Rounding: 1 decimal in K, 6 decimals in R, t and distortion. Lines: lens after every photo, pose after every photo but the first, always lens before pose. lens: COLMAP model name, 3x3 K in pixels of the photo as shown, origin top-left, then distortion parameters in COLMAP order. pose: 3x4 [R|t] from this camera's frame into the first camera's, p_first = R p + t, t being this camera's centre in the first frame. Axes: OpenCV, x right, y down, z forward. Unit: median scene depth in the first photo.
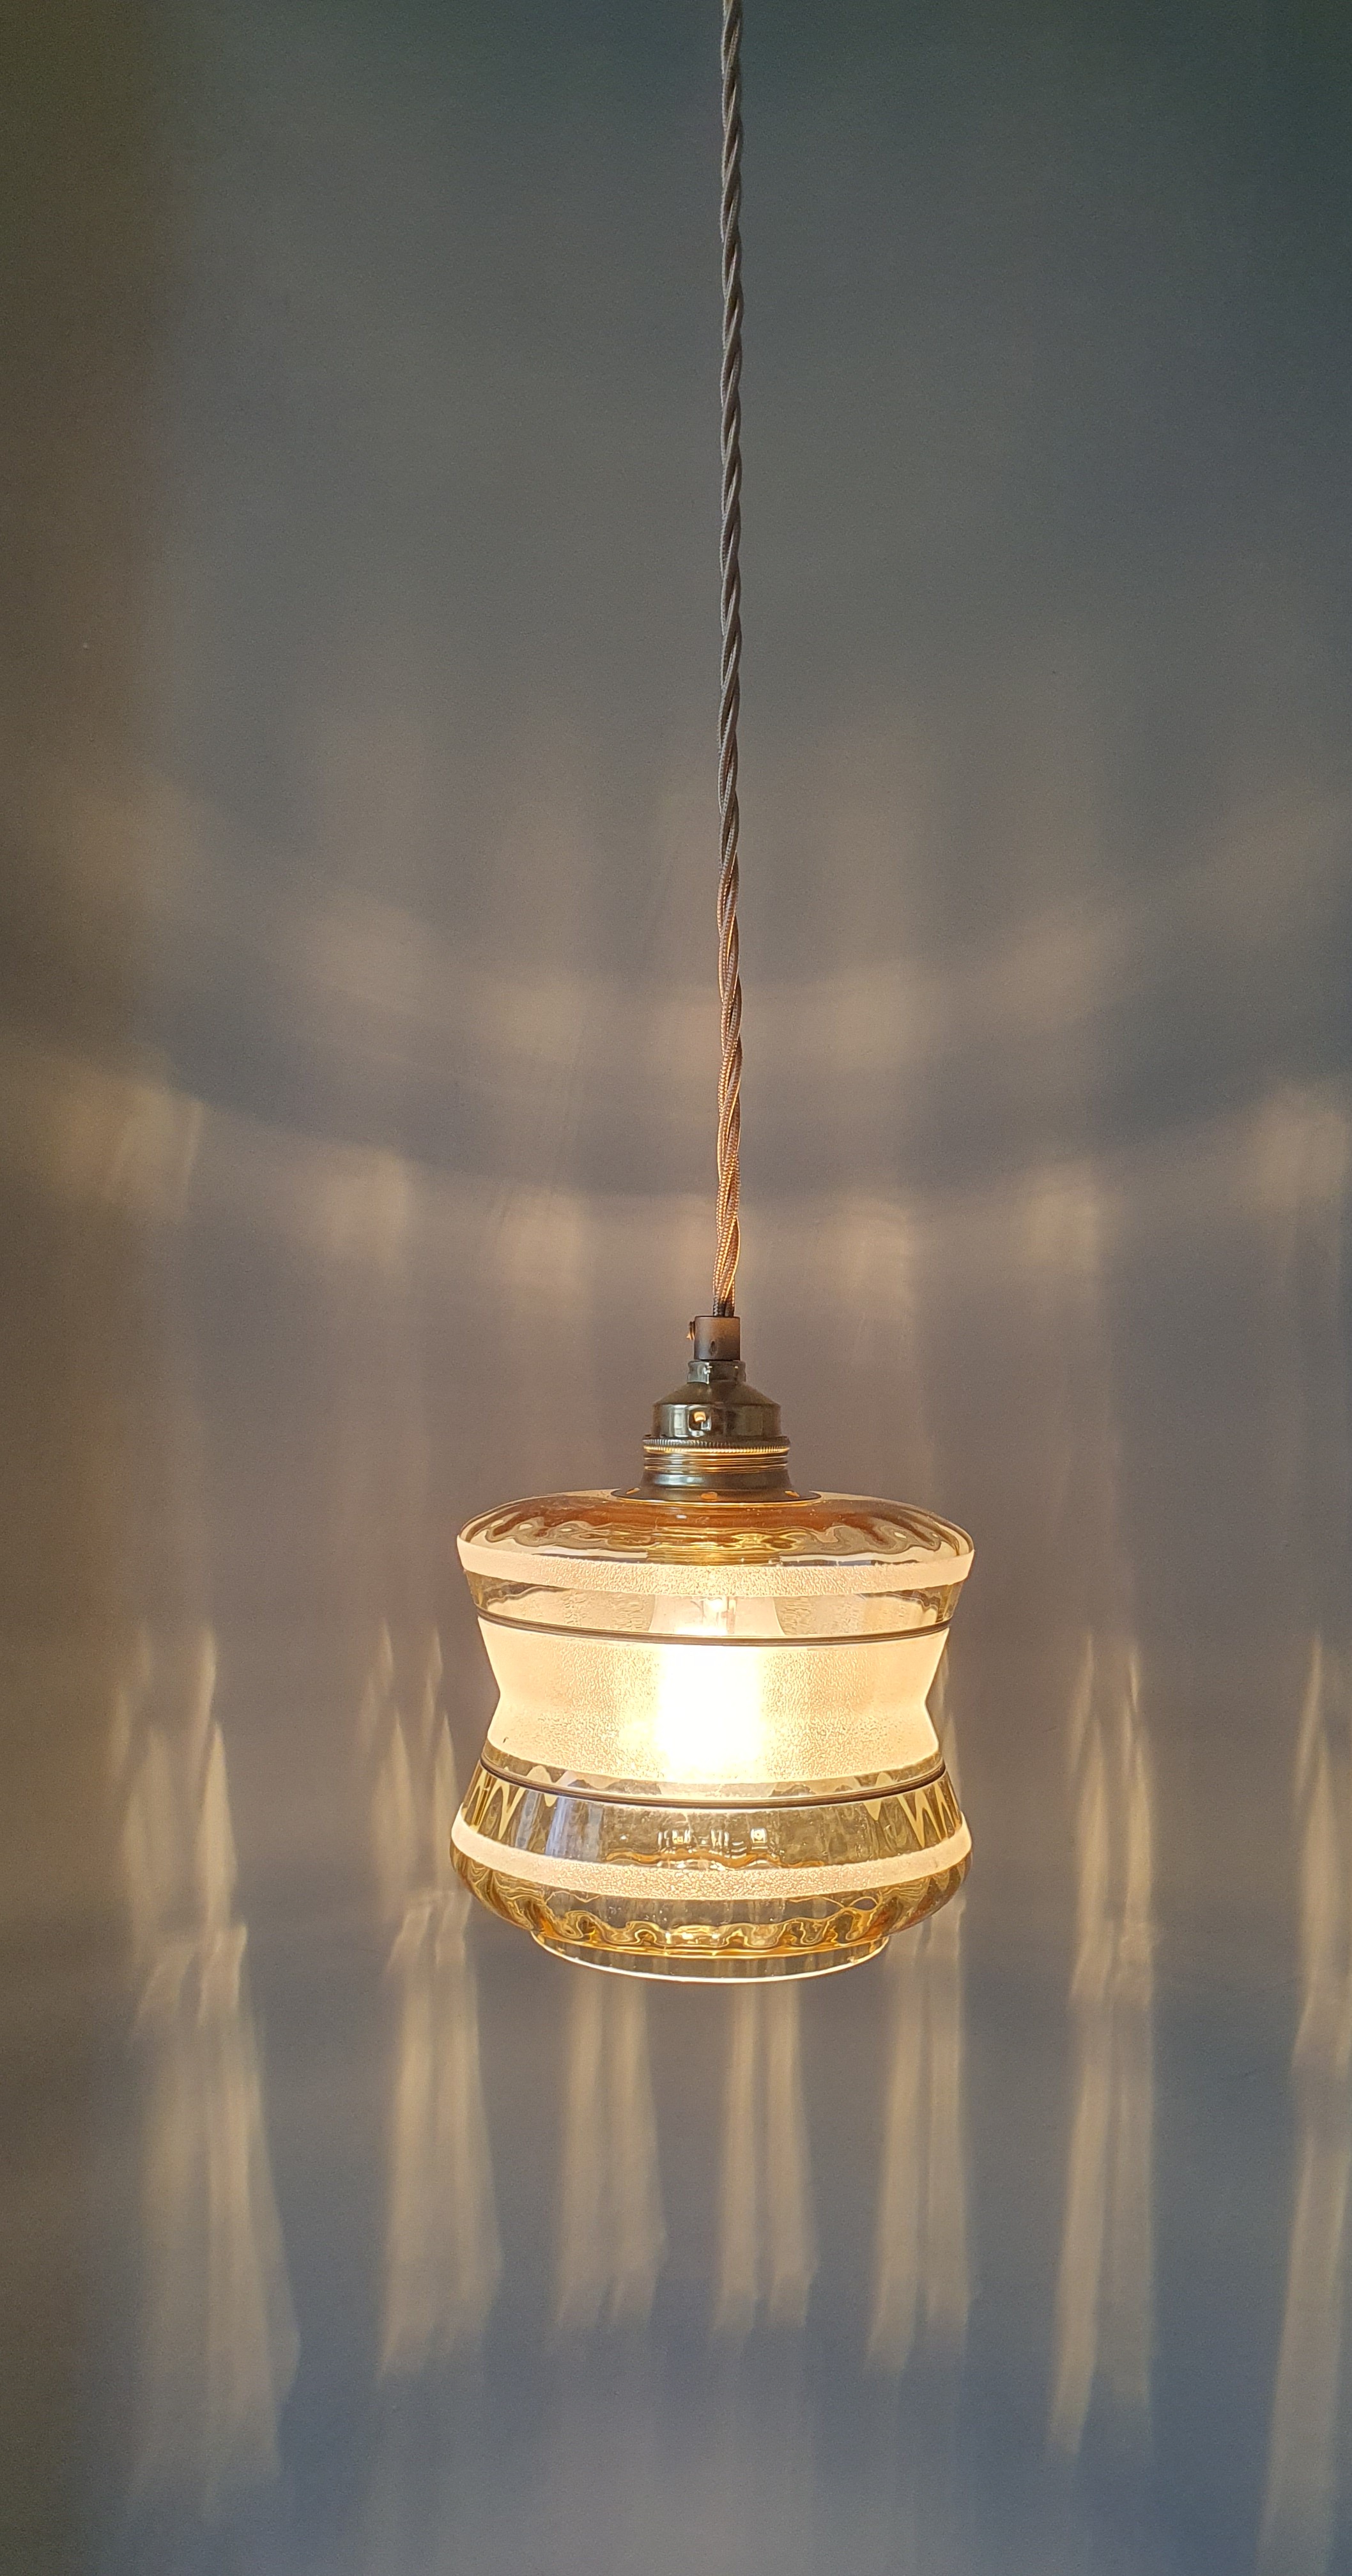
lens RADIAL K [[1888.5, 0, 676.0], [0, 1888.5, 1288.0], [0, 0, 1]] dist [0.002036, 0.143933]
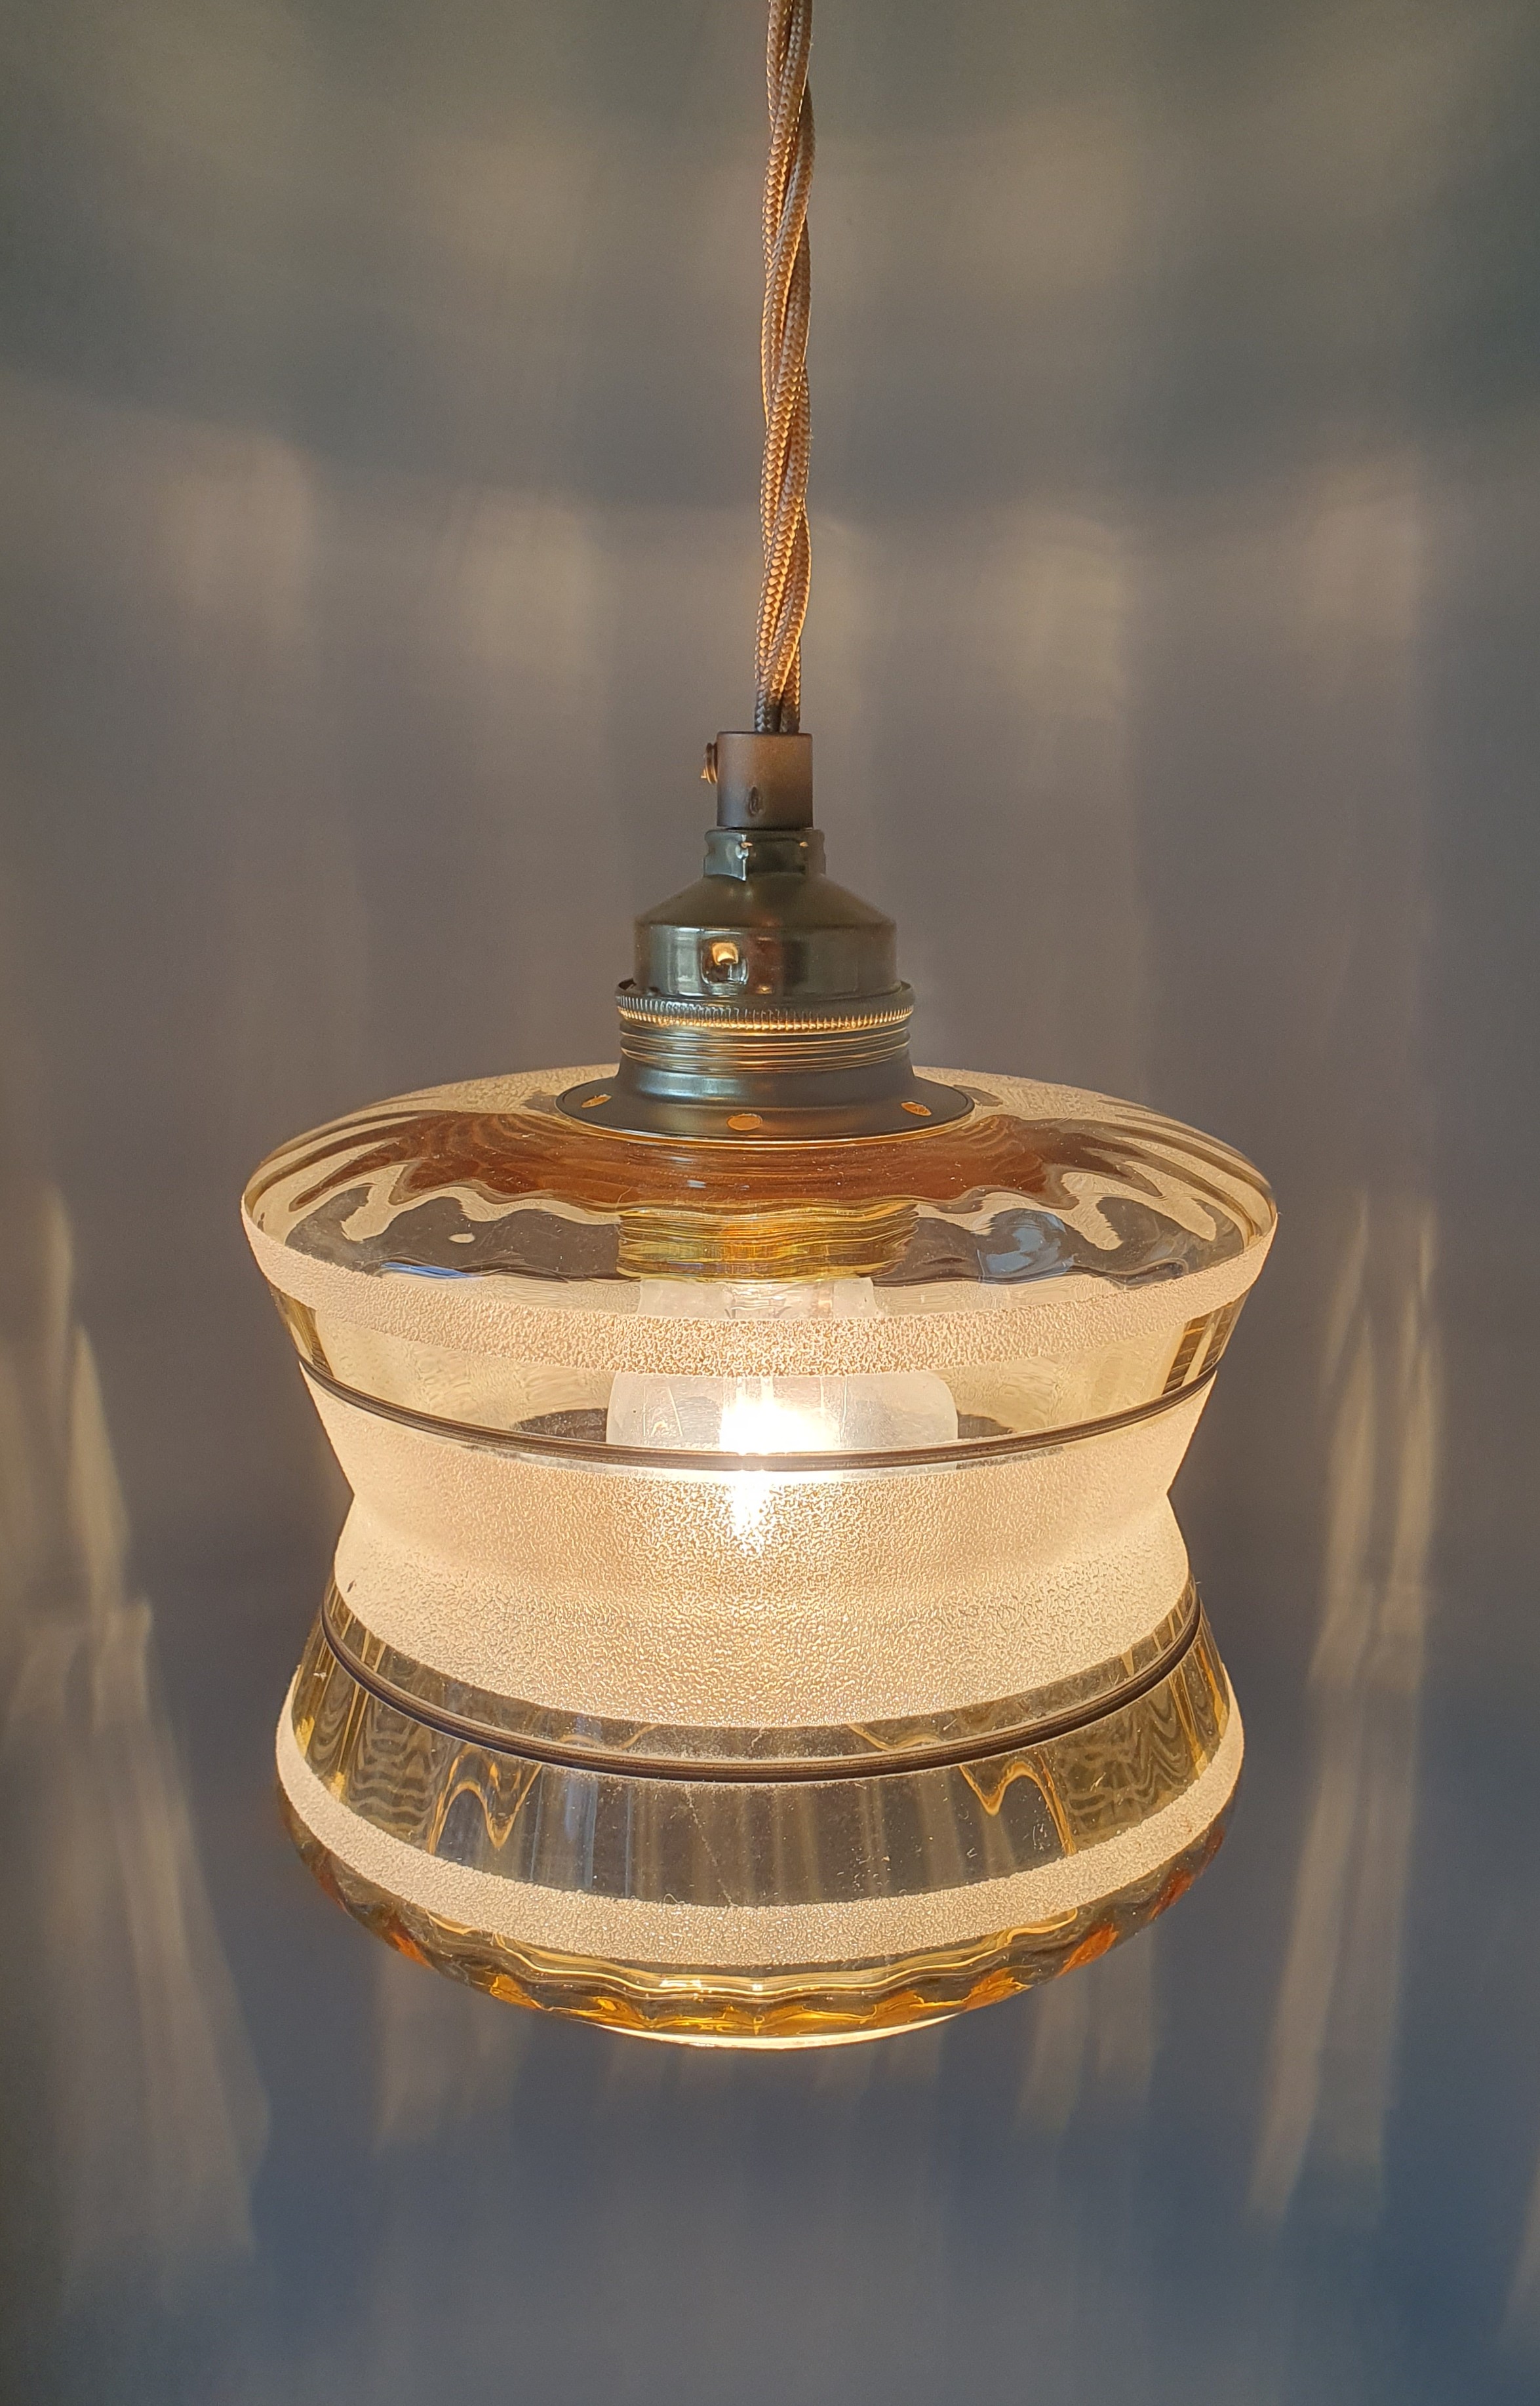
lens RADIAL K [[2024.1, 0, 888.6], [0, 2024.1, 1202.8], [0, 0, 1]] dist [0.003445, -0.079580]
pose [[0.999151, -0.011555, 0.039557, 0.020747], [0.000912, 0.965847, 0.259110, -0.001482], [-0.041200, -0.258854, 0.965037, 0.322047]]
